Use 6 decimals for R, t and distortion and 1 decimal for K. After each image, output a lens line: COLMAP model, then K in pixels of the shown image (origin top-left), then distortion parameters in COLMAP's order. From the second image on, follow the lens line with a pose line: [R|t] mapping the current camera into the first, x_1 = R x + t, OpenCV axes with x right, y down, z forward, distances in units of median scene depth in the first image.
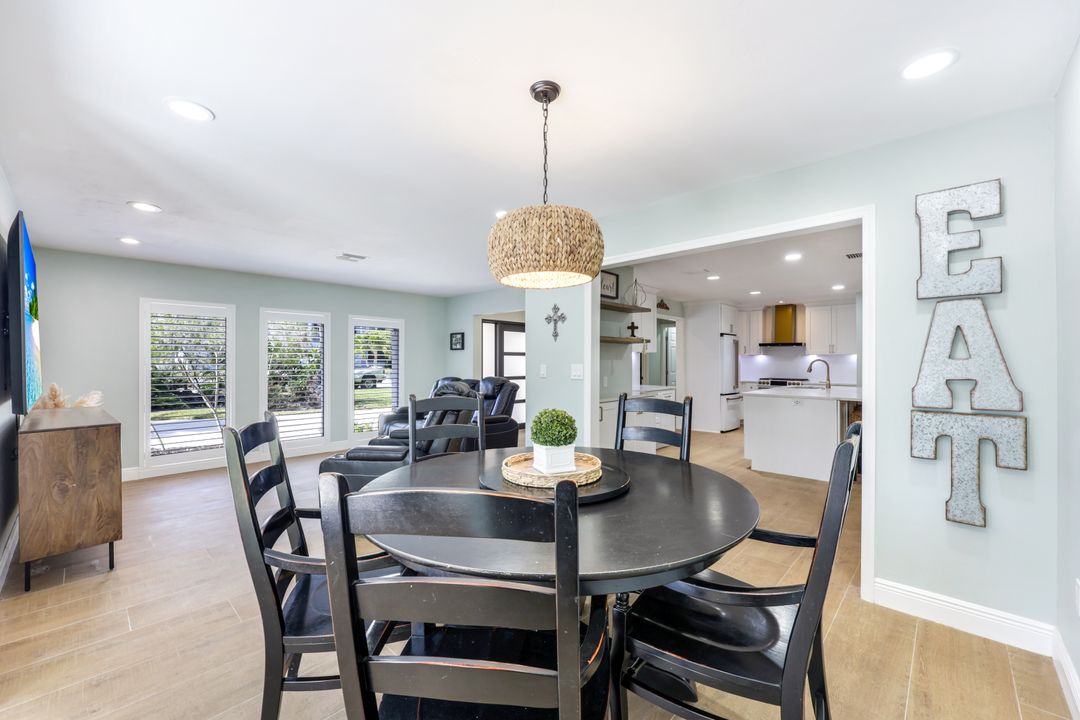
lens RADIAL K [[435.2, 0, 540.0], [0, 435.2, 360.0], [0, 0, 1]] dist [0.000133, 0.000144]
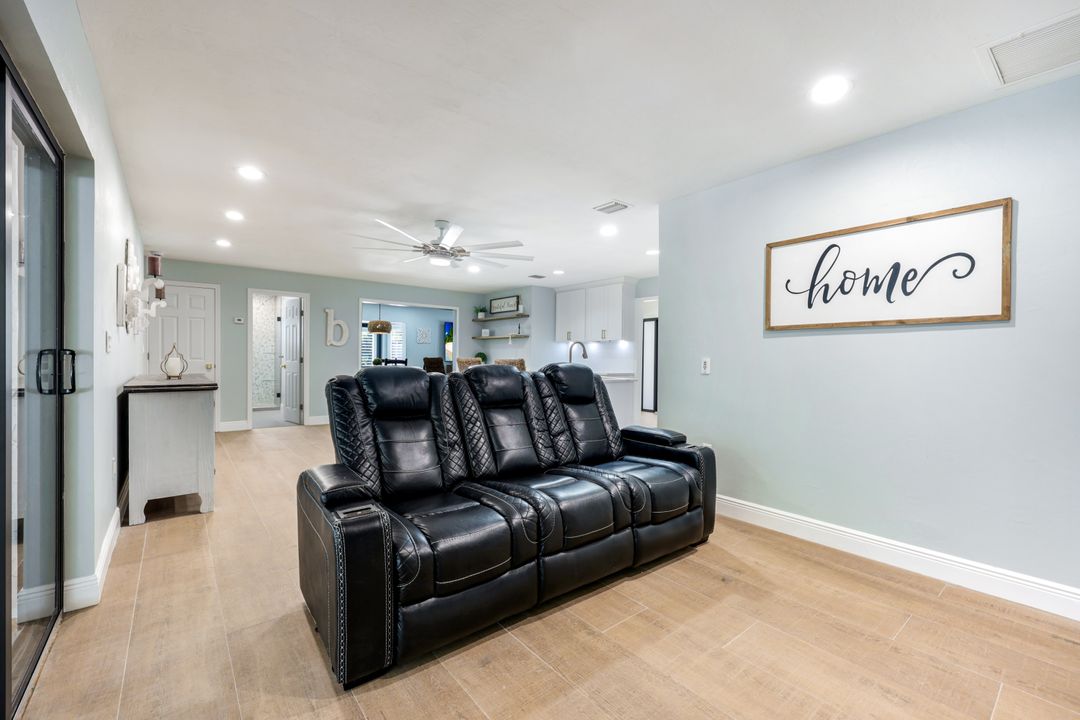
lens RADIAL K [[453.6, 0, 540.0], [0, 453.6, 360.0], [0, 0, 1]] dist [0.000879, -0.000040]
pose [[-0.129197, 0.000229, -0.991619, 1.570080], [-0.005739, 0.999983, 0.000978, 0.035120], [0.991602, 0.005817, -0.129194, 1.111375]]
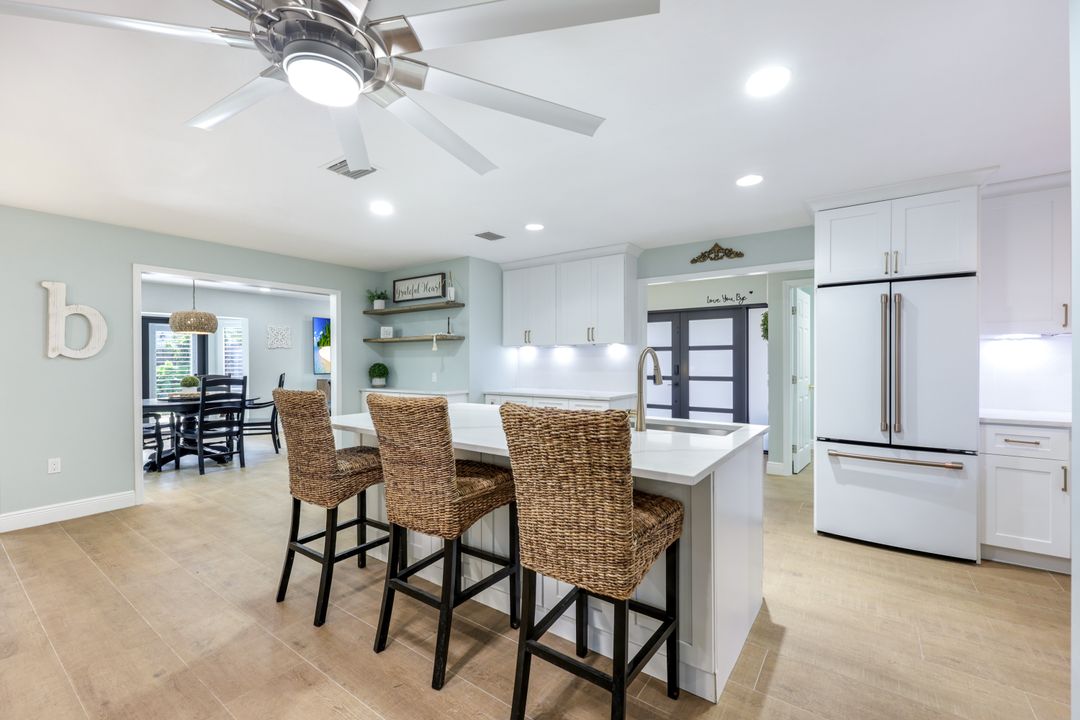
lens RADIAL K [[453.6, 0, 540.0], [0, 453.6, 360.0], [0, 0, 1]] dist [0.000879, -0.000040]
pose [[0.133934, -0.000258, -0.990990, 1.071985], [0.009512, 0.999954, 0.001025, 0.006991], [0.990945, -0.009564, 0.133931, 0.921887]]
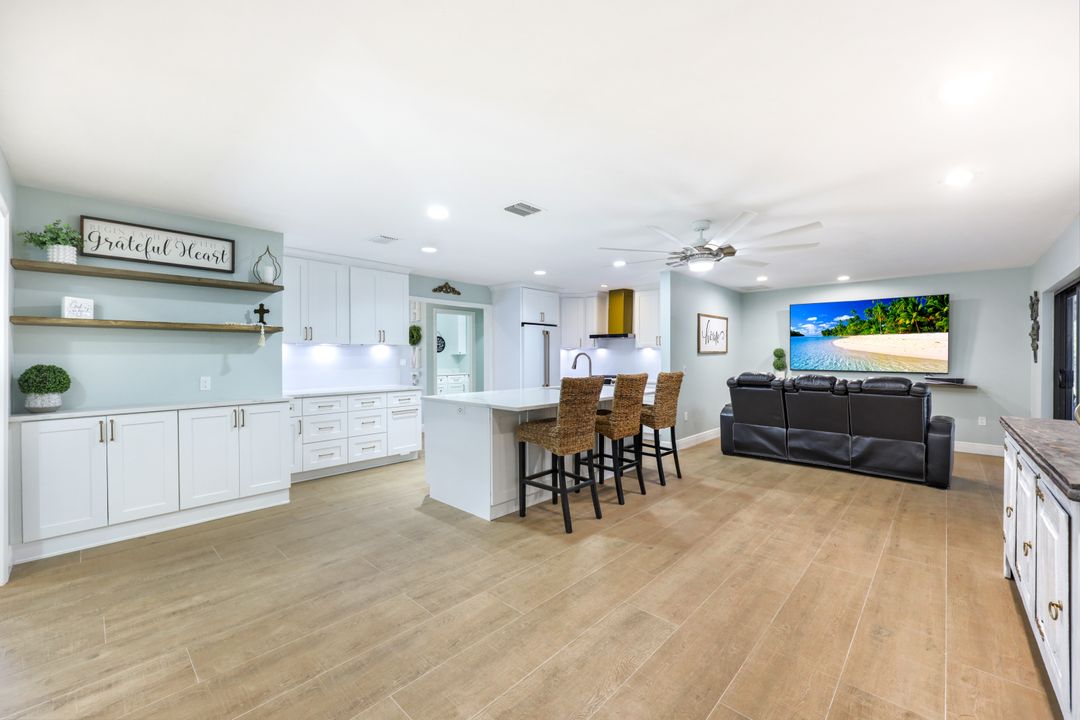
lens RADIAL K [[435.2, 0, 540.0], [0, 435.2, 360.0], [0, 0, 1]] dist [0.000133, 0.000144]
pose [[0.999979, -0.003062, 0.005708, 0.598054], [0.002995, 0.999925, 0.011842, 0.002175], [-0.005744, -0.011824, 0.999914, 0.208730]]
